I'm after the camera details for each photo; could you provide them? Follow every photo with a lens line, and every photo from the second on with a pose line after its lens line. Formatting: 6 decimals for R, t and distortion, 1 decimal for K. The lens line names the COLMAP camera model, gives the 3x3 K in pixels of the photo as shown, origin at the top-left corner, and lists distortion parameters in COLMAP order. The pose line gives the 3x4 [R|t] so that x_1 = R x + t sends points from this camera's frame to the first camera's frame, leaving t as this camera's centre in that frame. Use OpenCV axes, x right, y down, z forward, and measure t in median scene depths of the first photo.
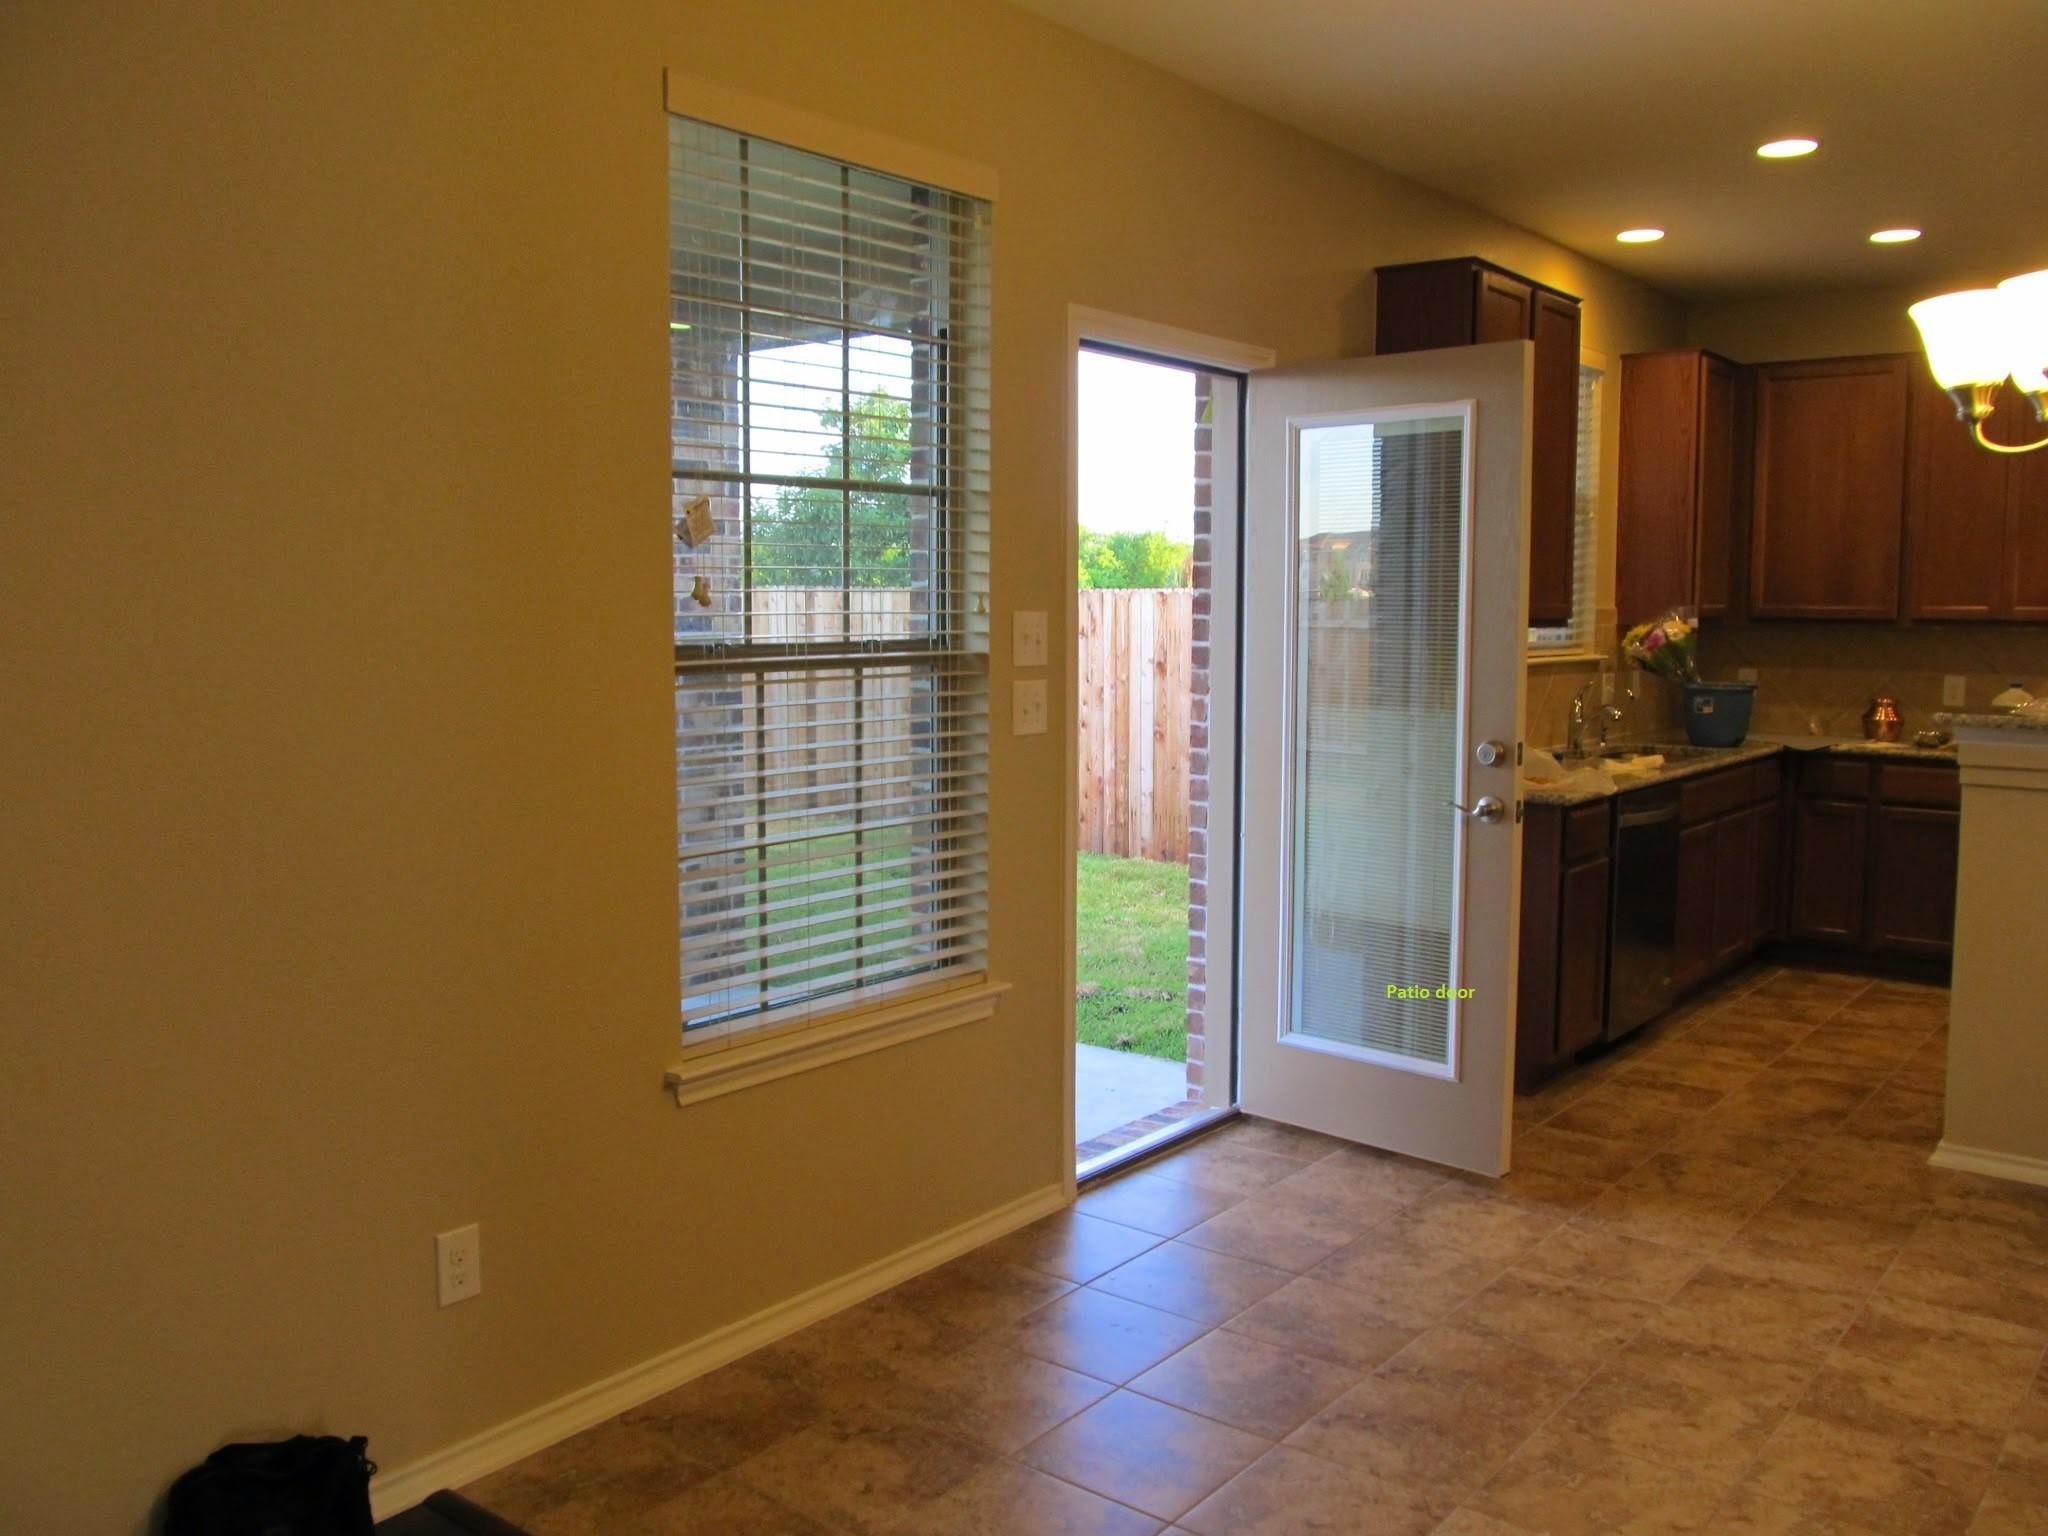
lens RADIAL K [[1717.0, 0, 1024.2], [0, 1717.0, 767.3], [0, 0, 1]] dist [-0.046679, 0.023991]
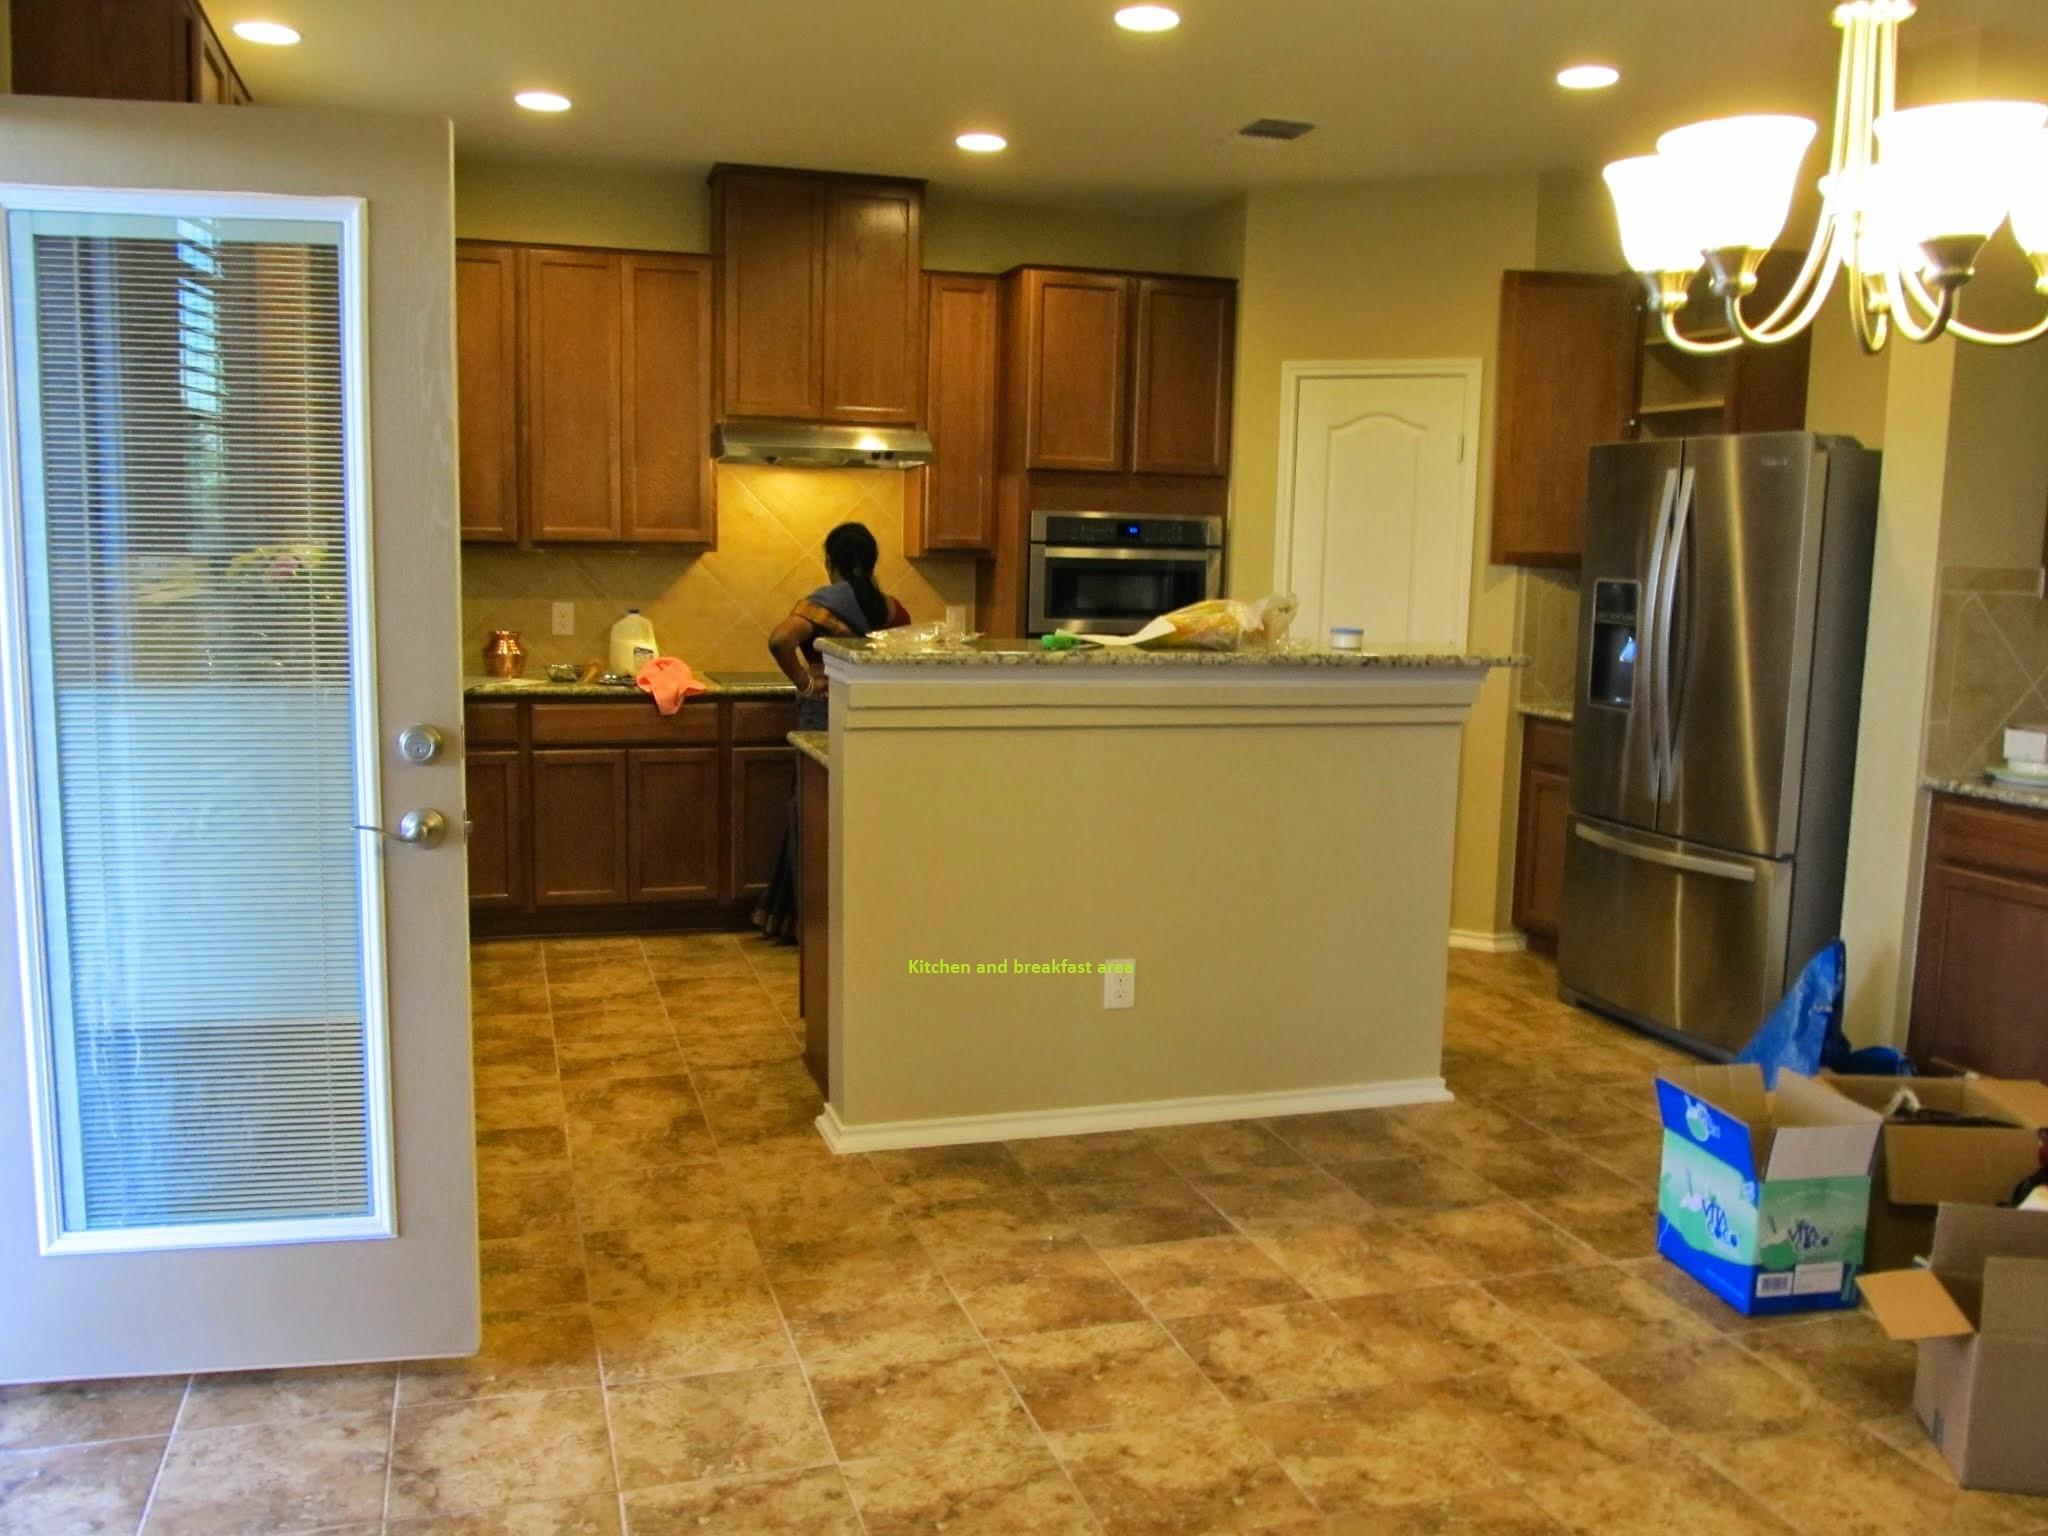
lens RADIAL K [[1717.0, 0, 1022.2], [0, 1717.0, 763.6], [0, 0, 1]] dist [-0.046679, 0.023991]
pose [[0.564586, -0.100927, 0.819180, -0.136960], [0.064821, 0.994852, 0.077895, -0.036797], [-0.822825, 0.009121, 0.568222, 0.424073]]
